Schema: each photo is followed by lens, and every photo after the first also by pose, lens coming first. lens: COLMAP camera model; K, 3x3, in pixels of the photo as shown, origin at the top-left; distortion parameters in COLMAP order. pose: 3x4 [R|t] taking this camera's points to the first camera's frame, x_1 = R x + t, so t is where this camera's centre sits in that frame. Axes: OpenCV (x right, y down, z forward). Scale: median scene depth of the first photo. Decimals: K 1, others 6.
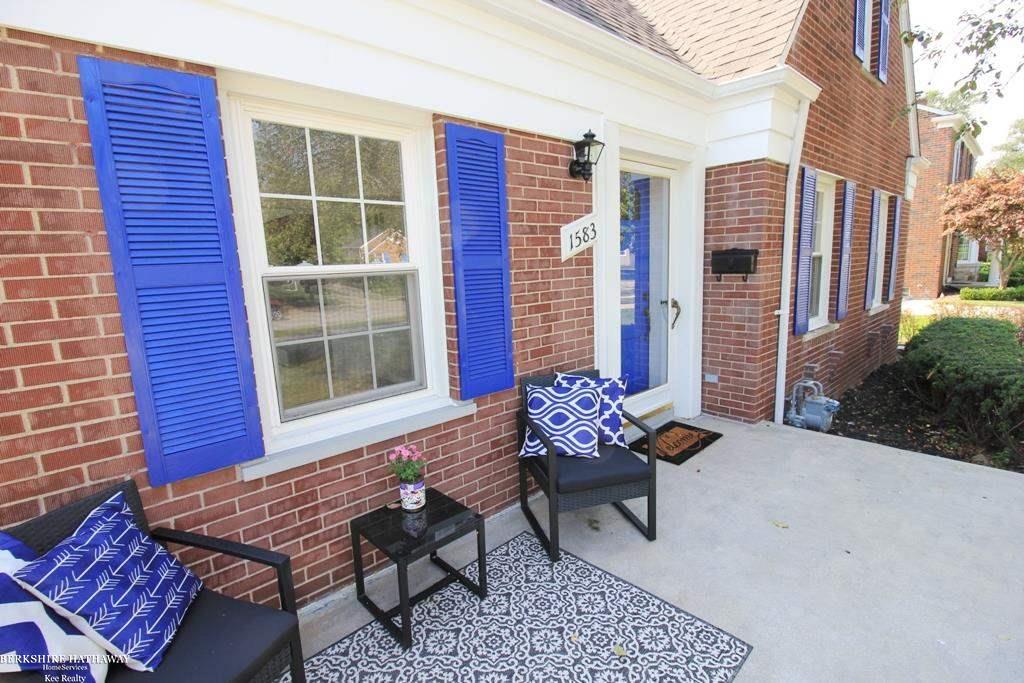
lens RADIAL K [[479.2, 0, 517.6], [0, 479.2, 342.2], [0, 0, 1]] dist [0.003982, -0.014581]
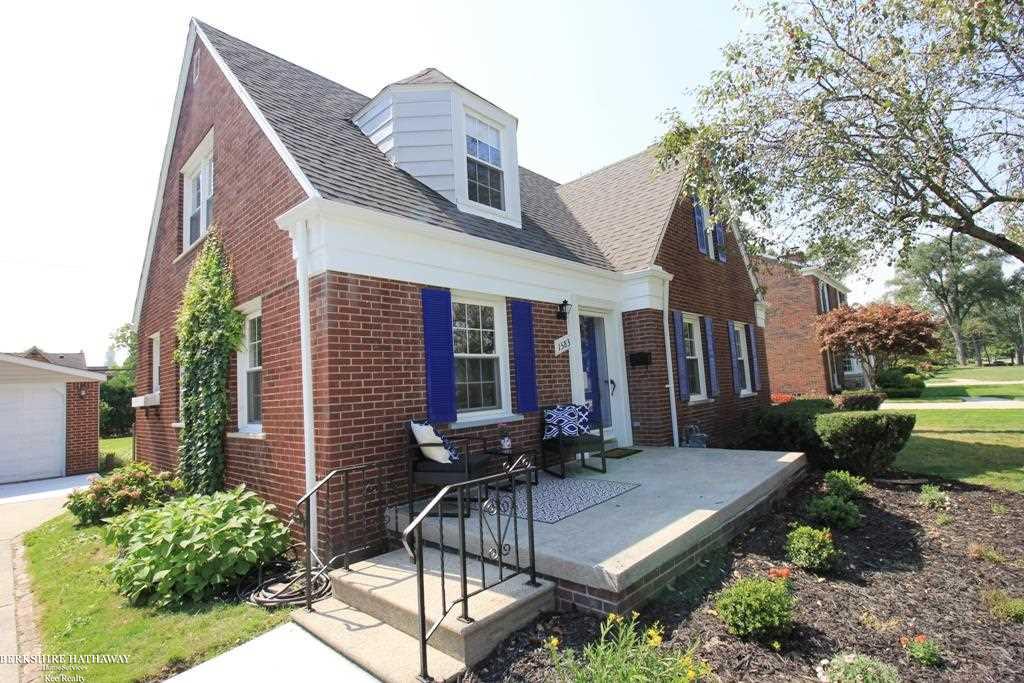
lens RADIAL K [[479.2, 0, 517.6], [0, 479.2, 342.2], [0, 0, 1]] dist [0.003982, -0.014581]
pose [[0.996546, -0.011336, 0.082268, -0.258358], [0.032324, 0.965466, -0.258517, 0.328872], [-0.076496, 0.260283, 0.962497, -1.097414]]
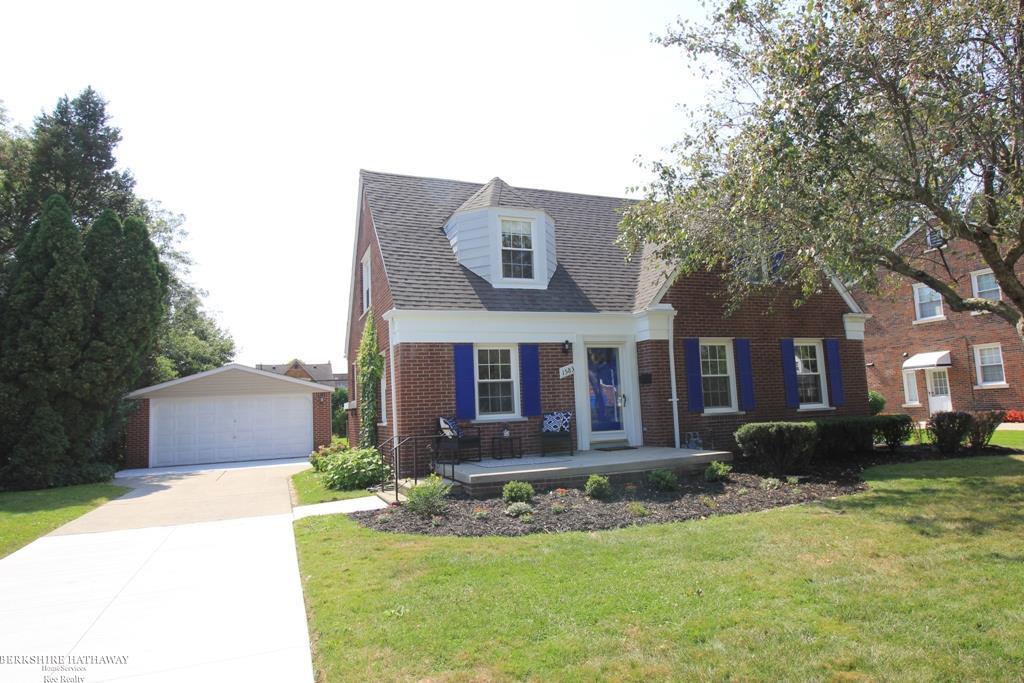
lens RADIAL K [[605.5, 0, 512.0], [0, 605.5, 341.5], [0, 0, 1]] dist [0.001603, 0.000148]
pose [[0.930939, -0.042755, -0.362663, 1.273724], [-0.052666, 0.967020, -0.249196, 0.616383], [0.361357, 0.251086, 0.897985, -2.814042]]
